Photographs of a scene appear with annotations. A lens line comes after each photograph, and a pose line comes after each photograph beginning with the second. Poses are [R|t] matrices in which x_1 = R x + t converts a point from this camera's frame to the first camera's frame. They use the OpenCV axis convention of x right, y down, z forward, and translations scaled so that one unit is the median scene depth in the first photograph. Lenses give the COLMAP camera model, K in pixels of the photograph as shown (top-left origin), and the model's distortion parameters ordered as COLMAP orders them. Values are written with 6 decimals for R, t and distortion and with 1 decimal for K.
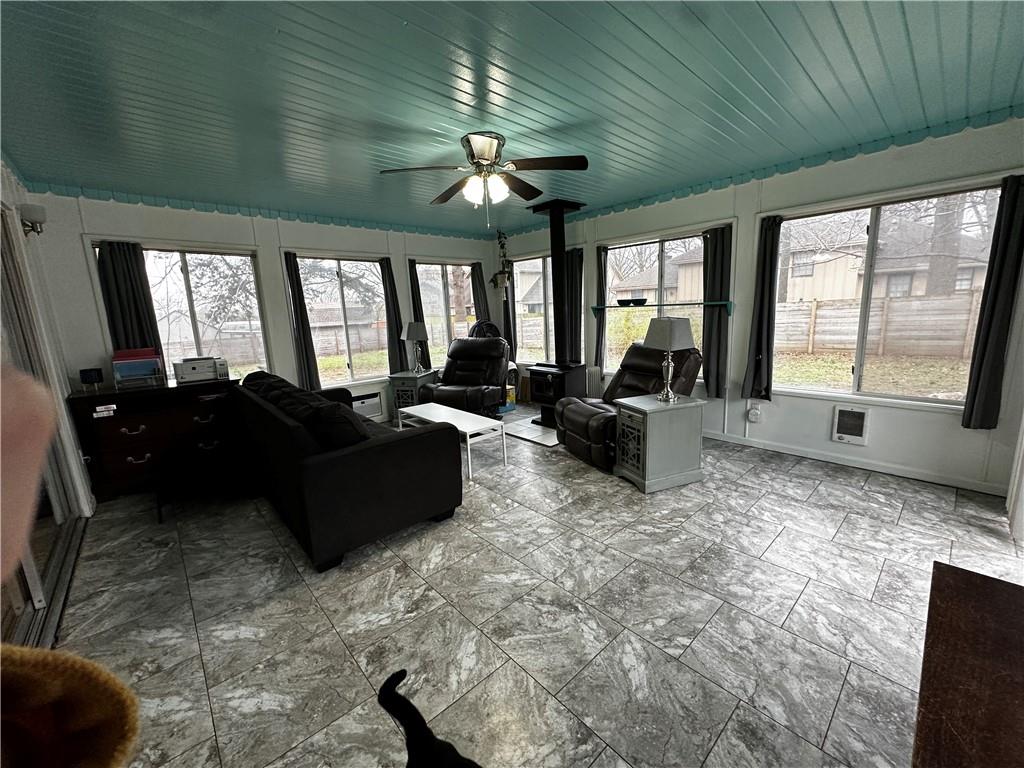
lens RADIAL K [[409.7, 0, 513.3], [0, 409.7, 383.7], [0, 0, 1]] dist [-0.006252, 0.000093]
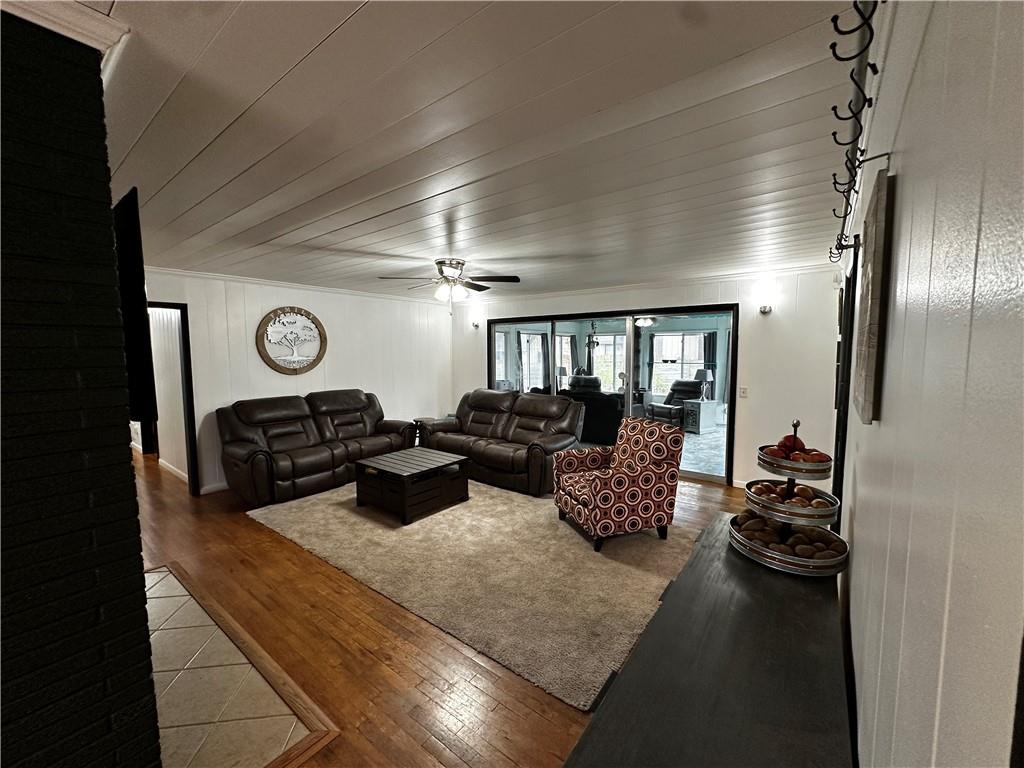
lens RADIAL K [[409.7, 0, 513.3], [0, 409.7, 383.7], [0, 0, 1]] dist [-0.006252, 0.000093]
pose [[0.983045, 0.026371, 0.181457, -1.240640], [-0.006494, 0.993990, -0.109275, 0.218765], [-0.183248, 0.106244, 0.977309, -1.288845]]
